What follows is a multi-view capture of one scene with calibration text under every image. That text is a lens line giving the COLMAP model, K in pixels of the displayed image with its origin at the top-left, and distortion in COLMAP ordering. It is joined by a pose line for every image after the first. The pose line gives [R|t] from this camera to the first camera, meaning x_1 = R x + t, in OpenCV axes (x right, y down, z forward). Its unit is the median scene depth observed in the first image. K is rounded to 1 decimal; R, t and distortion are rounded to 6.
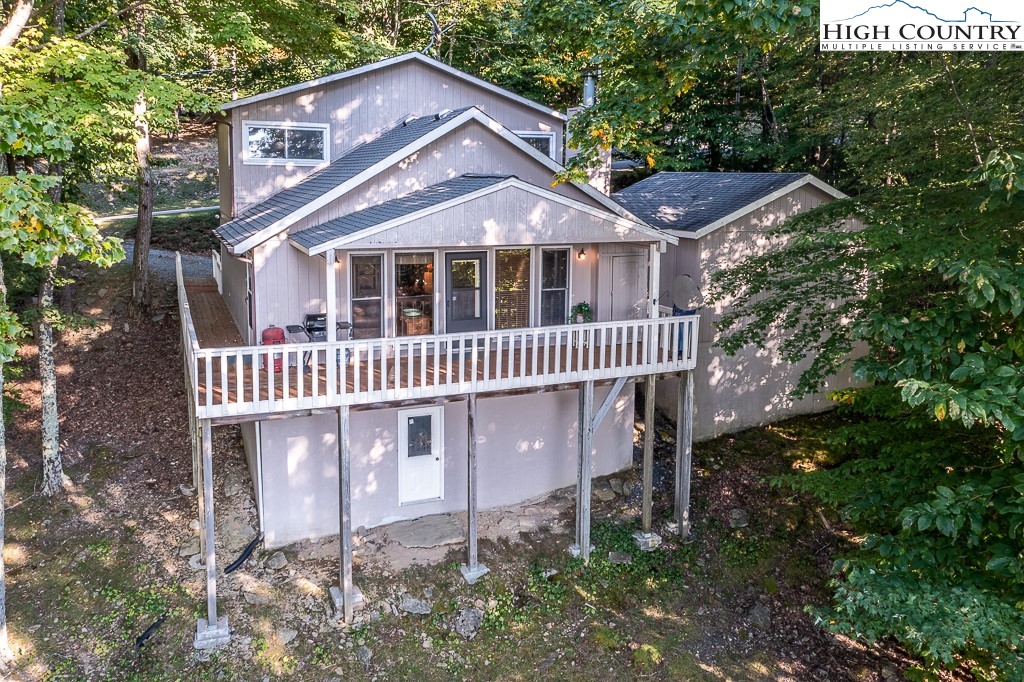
lens RADIAL K [[873.0, 0, 495.9], [0, 873.0, 320.1], [0, 0, 1]] dist [-0.017856, 0.012788]
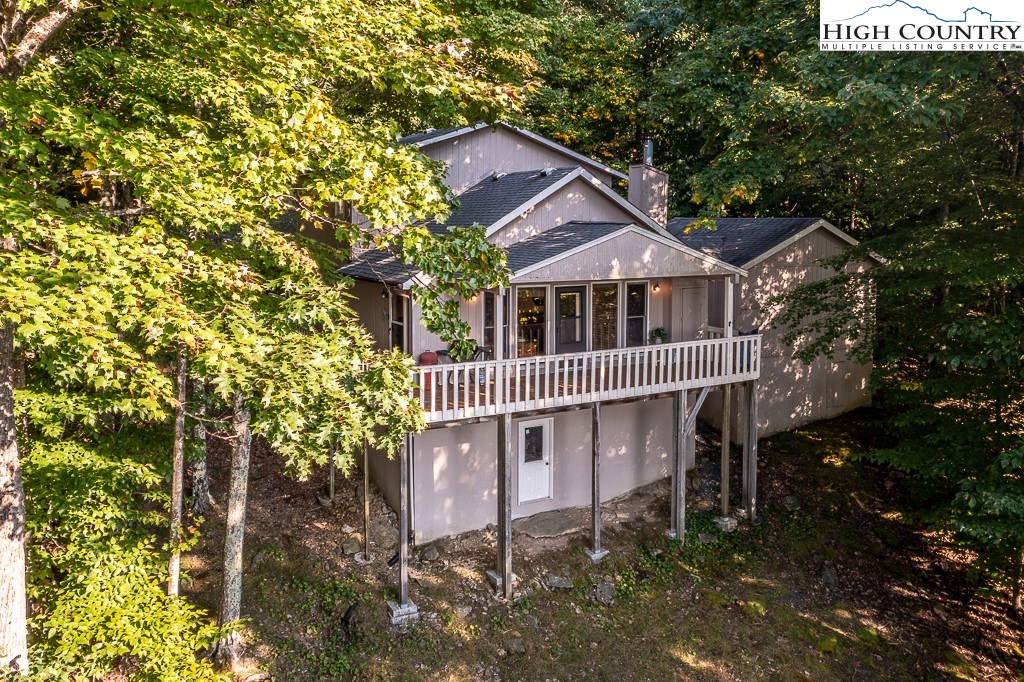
lens RADIAL K [[873.0, 0, 517.4], [0, 873.0, 315.1], [0, 0, 1]] dist [-0.017856, 0.012788]
pose [[0.992376, -0.021626, 0.121336, -0.260736], [0.028407, 0.998113, -0.054439, 0.024542], [-0.119930, 0.057470, 0.991118, -0.176953]]
